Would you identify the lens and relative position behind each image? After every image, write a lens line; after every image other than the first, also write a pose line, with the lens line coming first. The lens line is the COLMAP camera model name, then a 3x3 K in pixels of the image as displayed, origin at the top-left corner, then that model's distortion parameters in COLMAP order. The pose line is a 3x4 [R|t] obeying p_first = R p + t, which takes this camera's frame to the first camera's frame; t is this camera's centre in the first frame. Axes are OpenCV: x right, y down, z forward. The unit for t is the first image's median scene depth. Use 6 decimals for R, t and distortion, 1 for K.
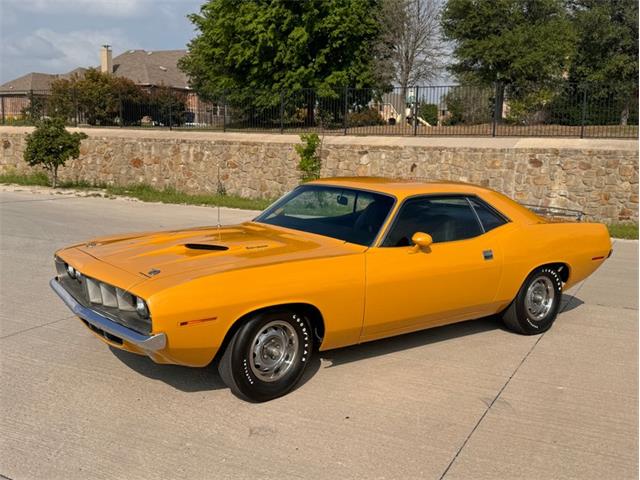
lens RADIAL K [[662.0, 0, 325.2], [0, 662.0, 246.7], [0, 0, 1]] dist [0.088829, 0.000000]
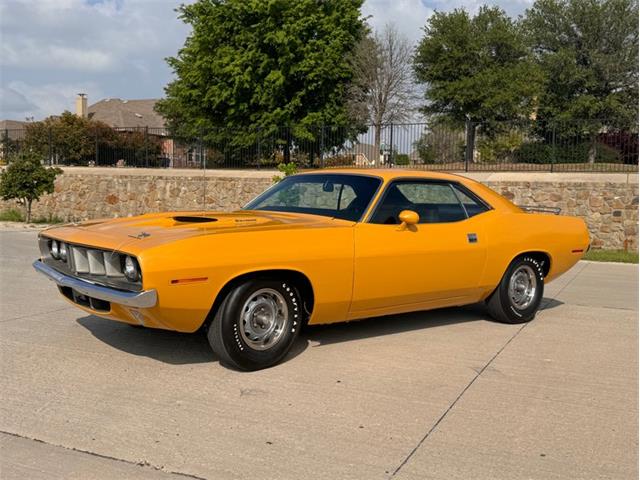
lens RADIAL K [[662.0, 0, 324.6], [0, 662.0, 245.5], [0, 0, 1]] dist [0.088829, 0.000000]
pose [[0.999267, -0.003929, 0.038068, -0.004143], [0.006827, 0.997061, -0.076305, 0.021563], [-0.037656, 0.076509, 0.996358, 0.000012]]
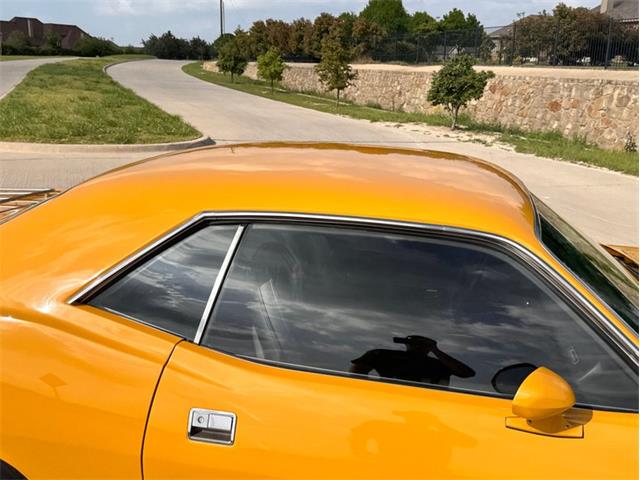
lens RADIAL K [[629.5, 0, 324.4], [0, 629.5, 246.2], [0, 0, 1]] dist [-0.015311, 0.000000]
pose [[0.738966, 0.183412, -0.648298, 0.064807], [-0.118206, 0.982602, 0.143254, -0.028828], [0.663293, -0.029227, 0.747789, 0.186085]]
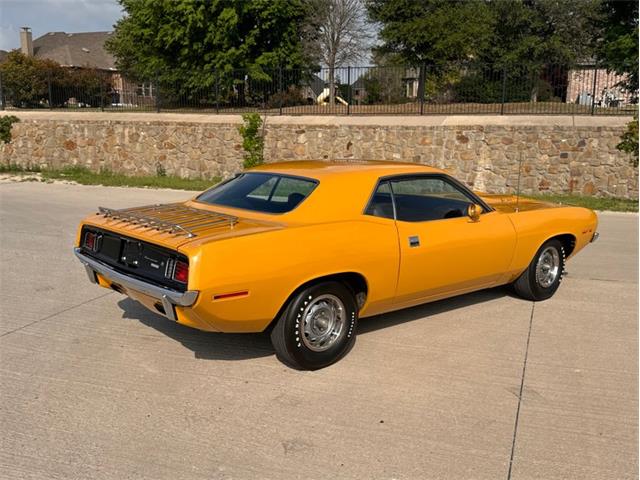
lens RADIAL K [[622.4, 0, 323.8], [0, 622.4, 239.8], [0, 0, 1]] dist [0.080421, 0.000000]
pose [[0.992601, -0.037050, 0.115630, -0.022106], [0.033293, 0.998859, 0.034250, -0.005038], [-0.116767, -0.030147, 0.992702, 0.022174]]
